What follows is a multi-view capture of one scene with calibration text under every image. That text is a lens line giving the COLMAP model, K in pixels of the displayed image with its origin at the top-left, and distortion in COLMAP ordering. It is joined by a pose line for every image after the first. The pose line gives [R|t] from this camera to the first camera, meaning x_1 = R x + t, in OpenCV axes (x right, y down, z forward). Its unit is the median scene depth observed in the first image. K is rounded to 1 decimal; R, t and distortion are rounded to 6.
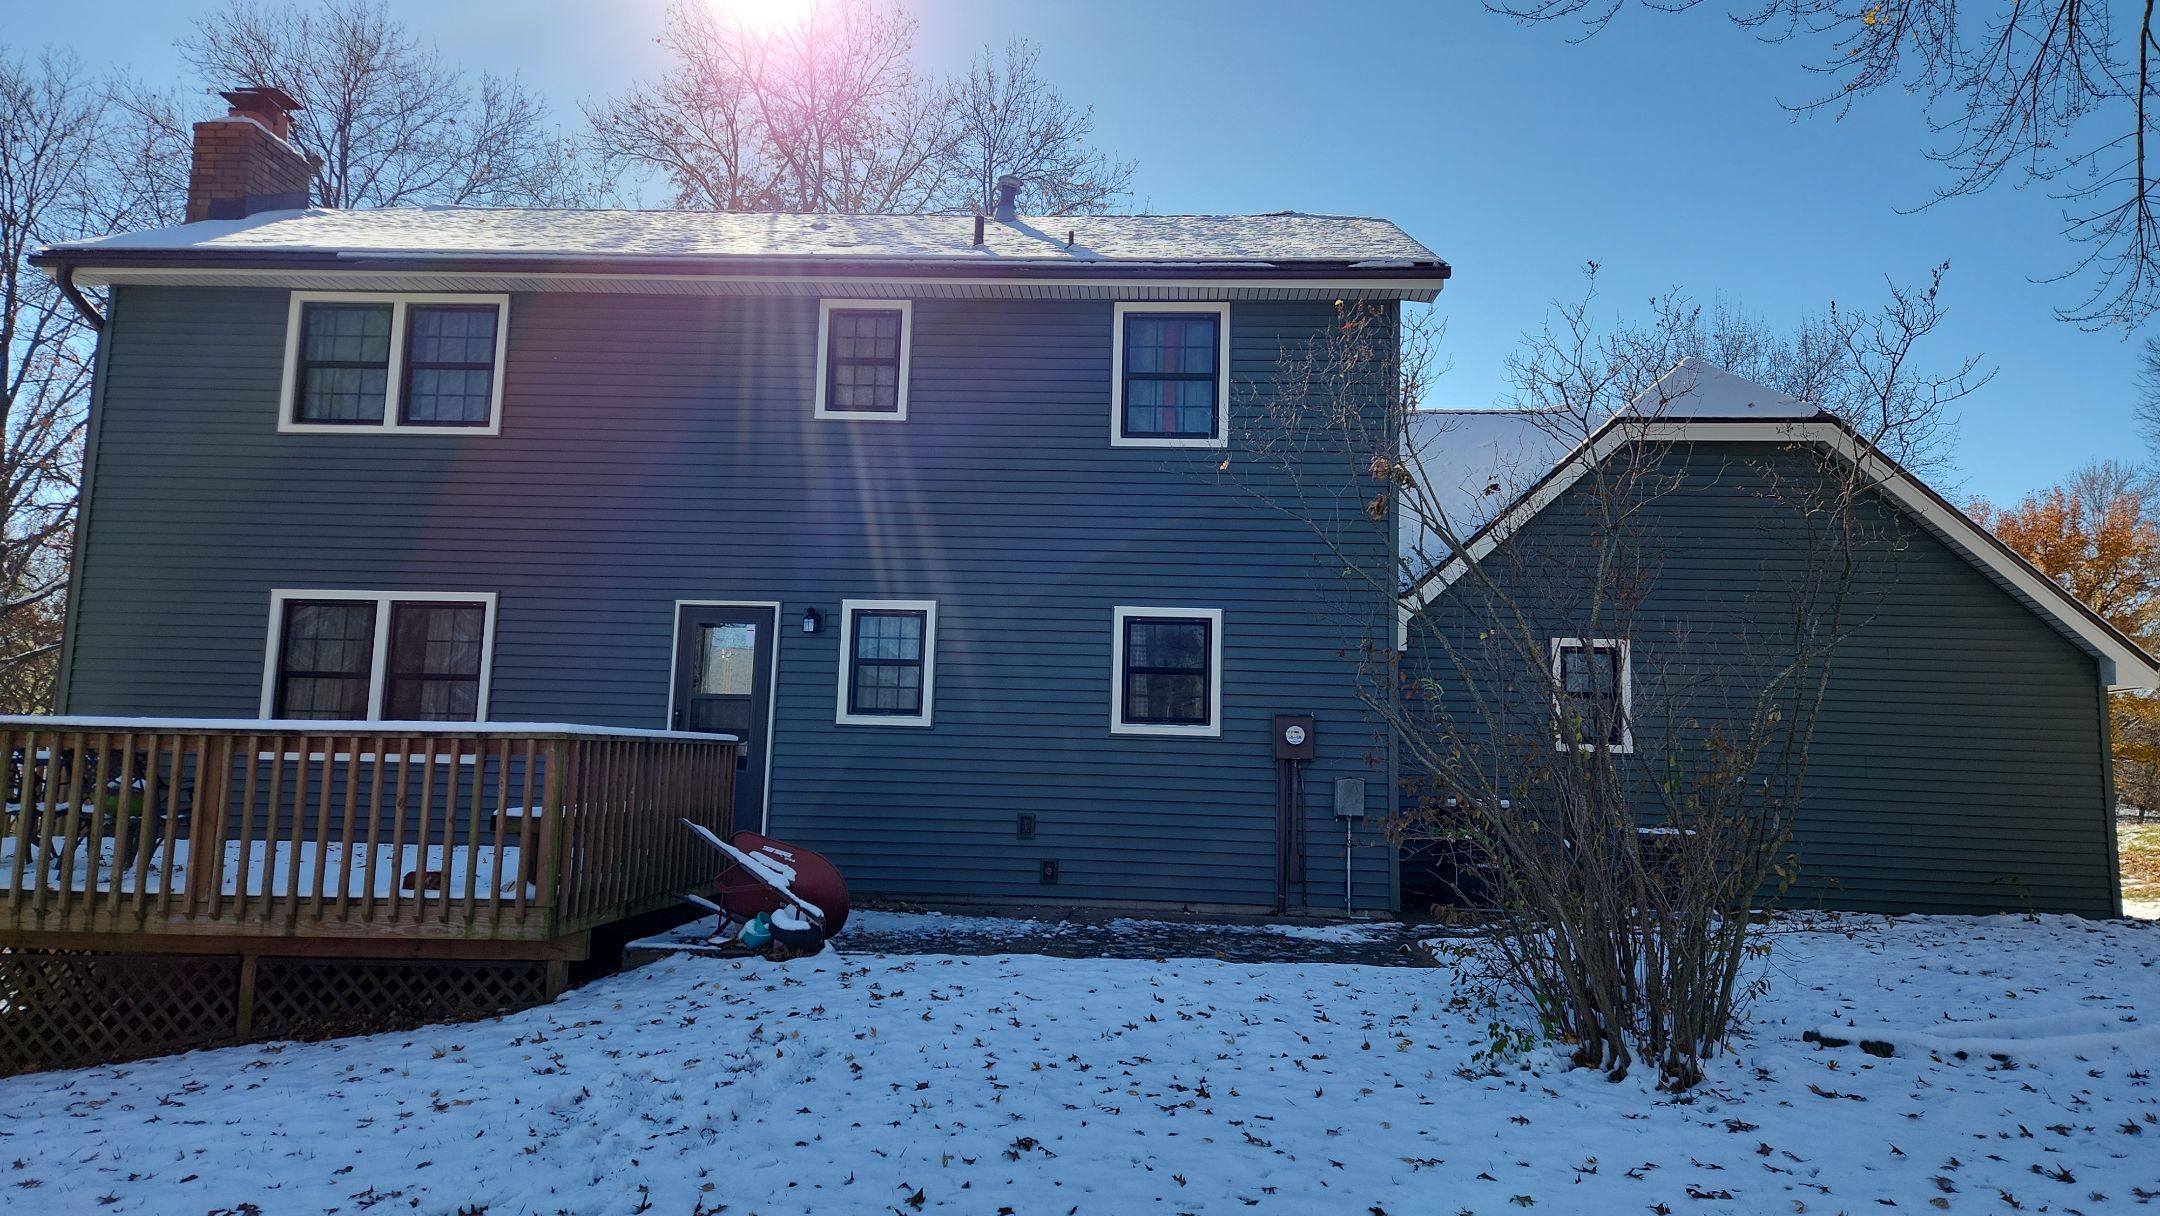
lens RADIAL K [[1444.0, 0, 1083.6], [0, 1444.0, 588.9], [0, 0, 1]] dist [0.071338, -0.085566]
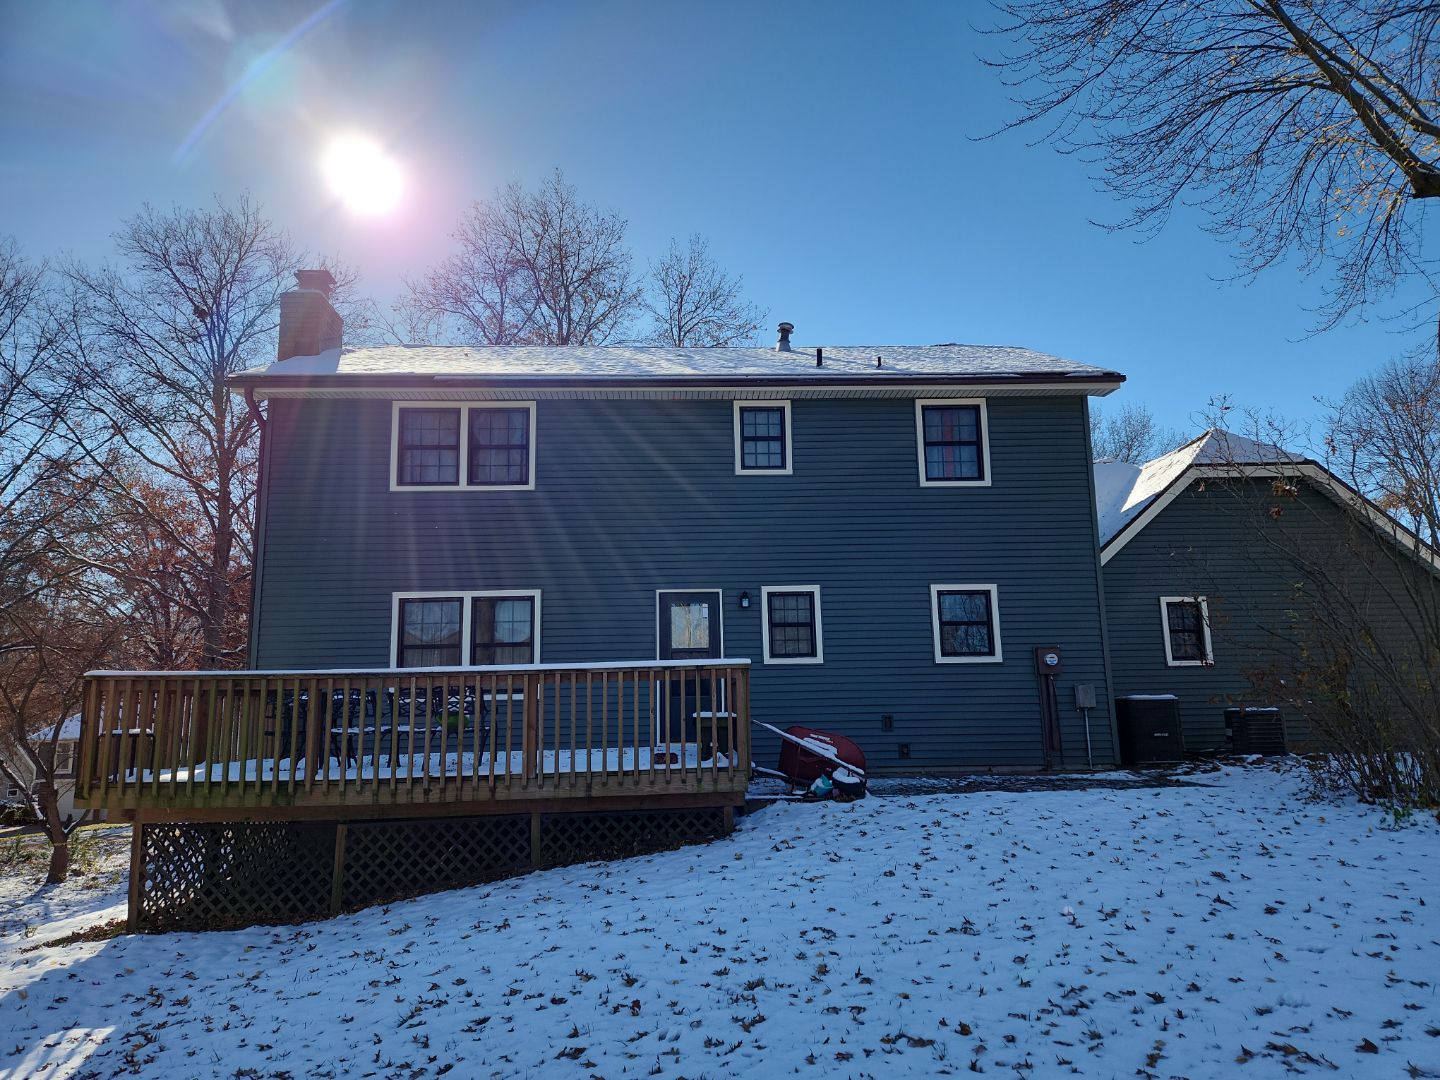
lens RADIAL K [[961.3, 0, 715.5], [0, 961.3, 547.2], [0, 0, 1]] dist [0.031707, -0.003117]
pose [[0.994886, -0.028953, 0.096763, -0.327075], [0.033244, 0.998521, -0.043029, 0.008493], [-0.095374, 0.046025, 0.994377, -0.055071]]
